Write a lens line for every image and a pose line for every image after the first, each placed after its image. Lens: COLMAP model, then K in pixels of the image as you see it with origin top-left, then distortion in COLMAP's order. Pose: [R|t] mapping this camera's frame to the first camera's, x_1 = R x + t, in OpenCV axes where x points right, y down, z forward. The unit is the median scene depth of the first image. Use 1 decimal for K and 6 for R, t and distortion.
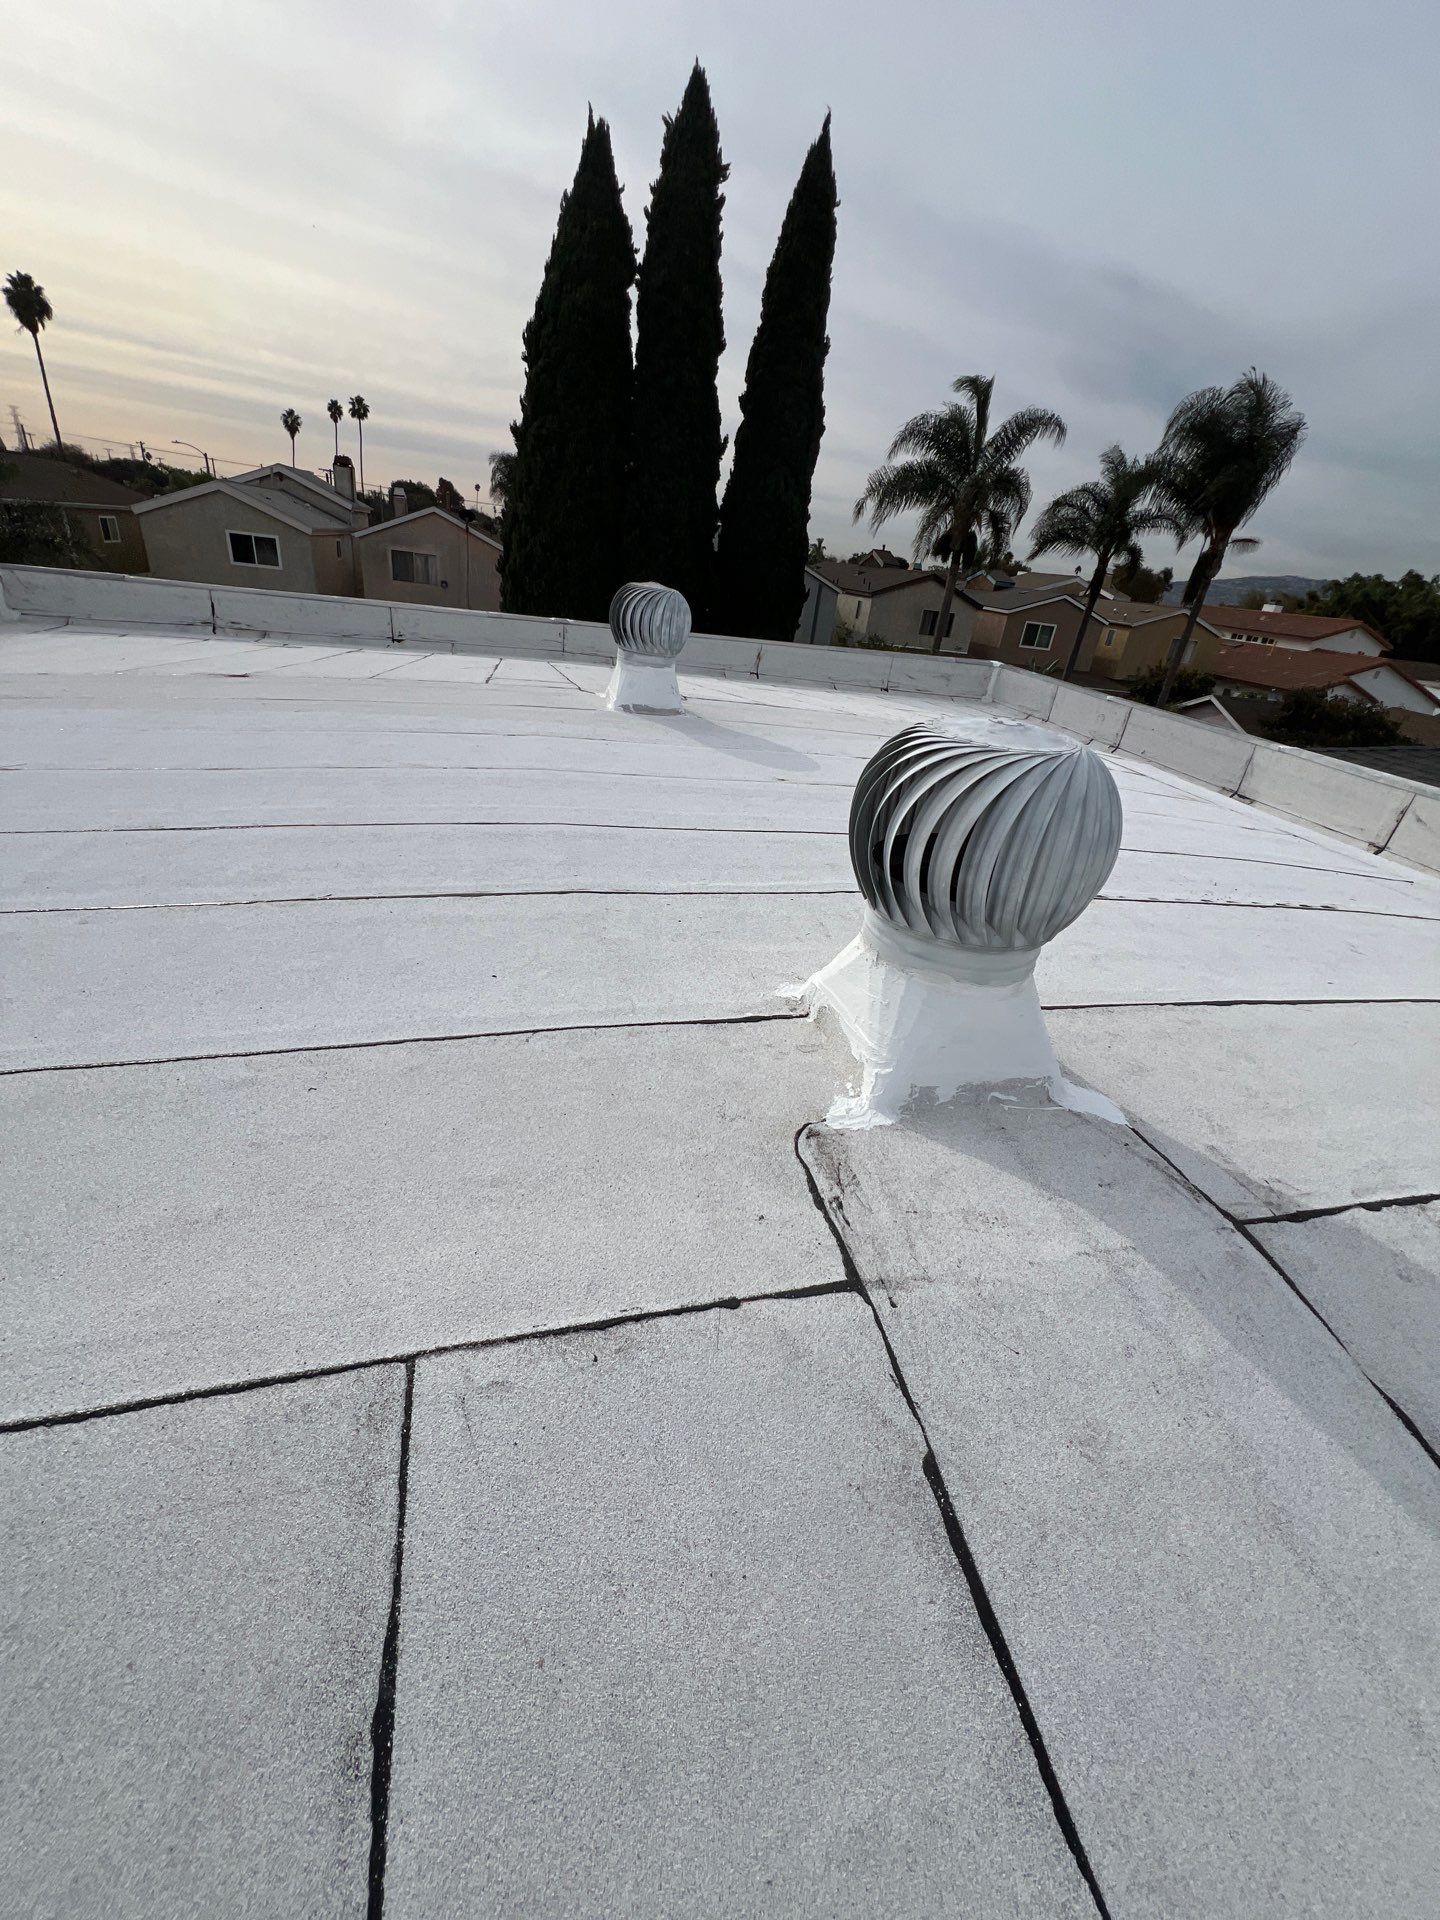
lens RADIAL K [[794.1, 0, 720.0], [0, 794.1, 960.0], [0, 0, 1]] dist [0.000509, 0.000195]
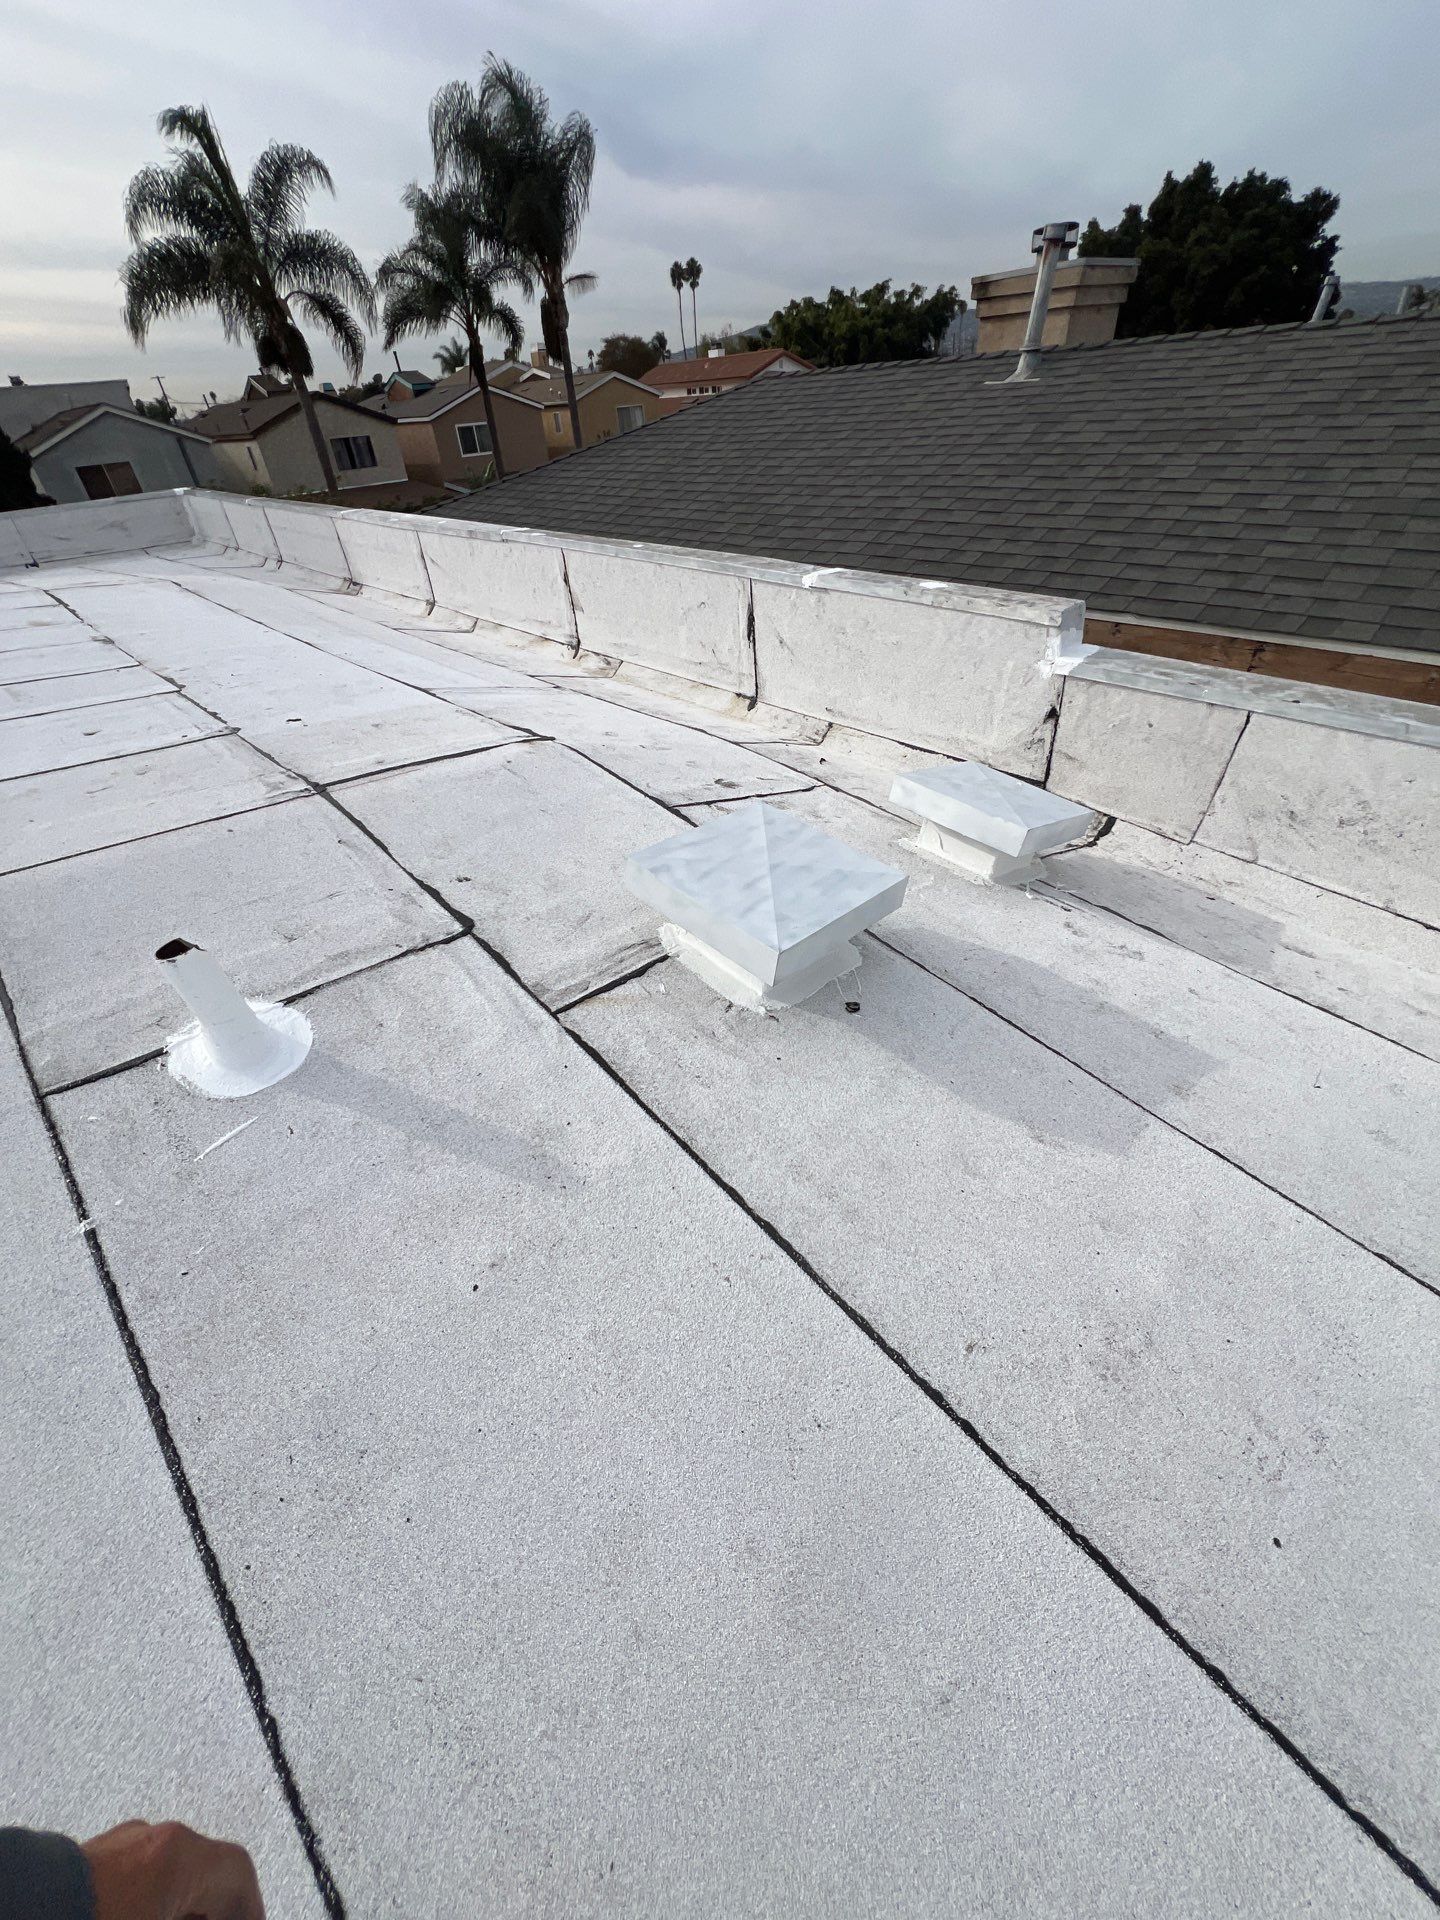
lens RADIAL K [[777.4, 0, 720.0], [0, 777.4, 960.0], [0, 0, 1]] dist [0.002065, 0.000474]
pose [[0.856771, -0.431239, 0.282802, 0.177378], [0.373777, 0.897101, 0.235584, 0.030432], [-0.355295, -0.096137, 0.929797, 0.016901]]
